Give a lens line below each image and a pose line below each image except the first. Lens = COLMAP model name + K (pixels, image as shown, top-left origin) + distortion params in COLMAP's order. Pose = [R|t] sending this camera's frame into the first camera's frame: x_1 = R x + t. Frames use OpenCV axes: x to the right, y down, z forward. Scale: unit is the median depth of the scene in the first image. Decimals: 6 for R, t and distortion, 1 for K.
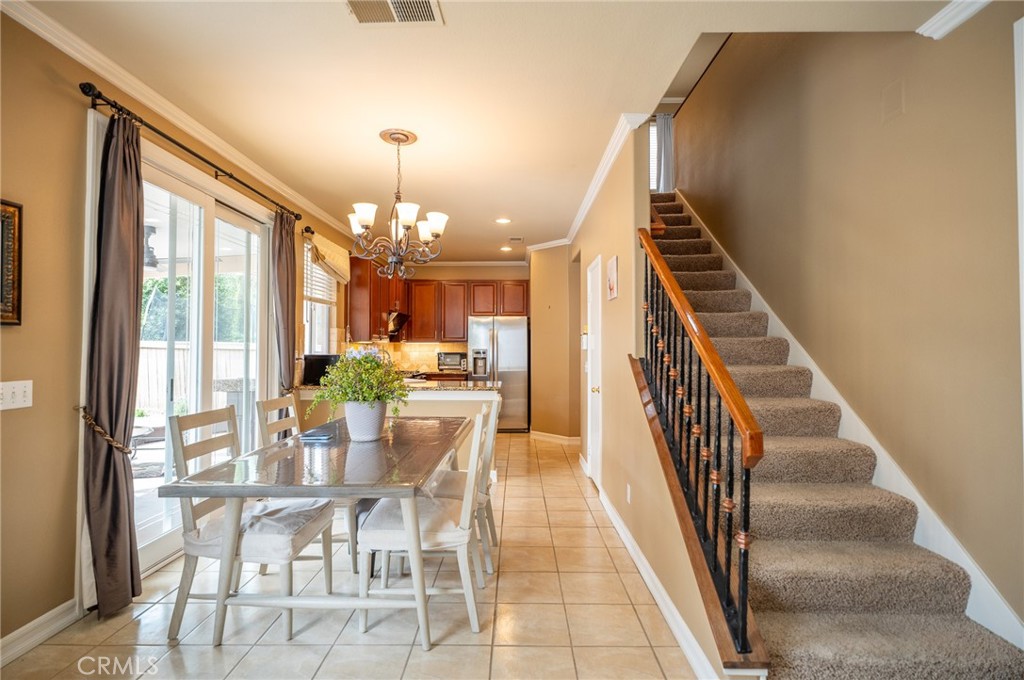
lens RADIAL K [[473.0, 0, 508.2], [0, 473.0, 331.4], [0, 0, 1]] dist [0.004540, -0.000179]
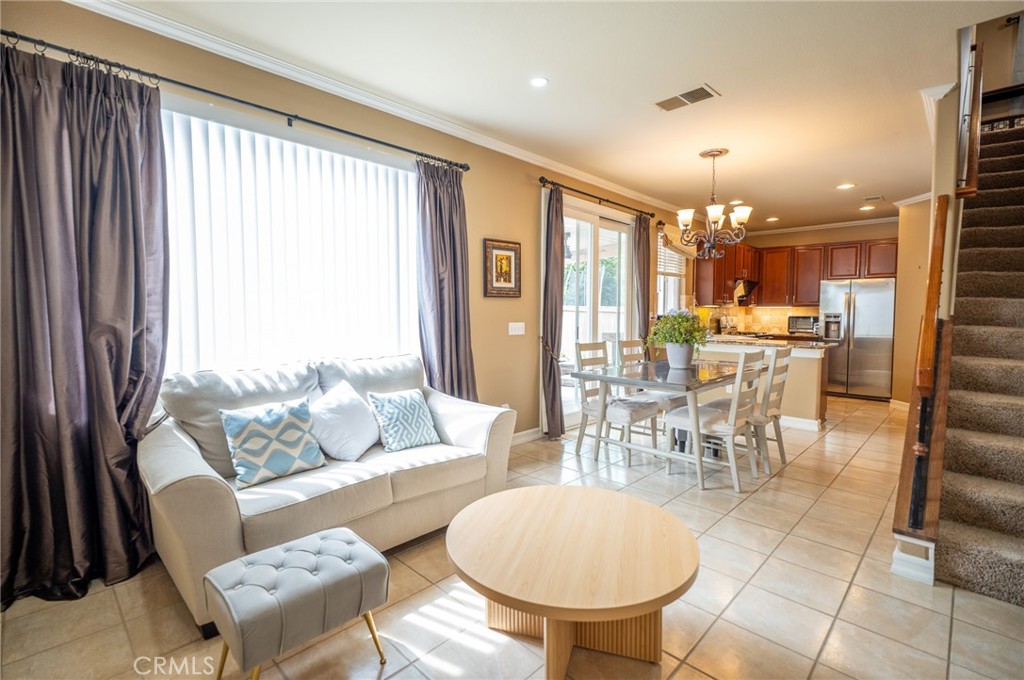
lens RADIAL K [[473.0, 0, 514.0], [0, 473.0, 334.4], [0, 0, 1]] dist [0.004540, -0.000179]
pose [[0.724044, 0.040573, -0.688559, 0.251911], [0.014449, 0.997157, 0.073951, -0.002545], [0.689602, -0.063492, 0.721400, -0.329230]]
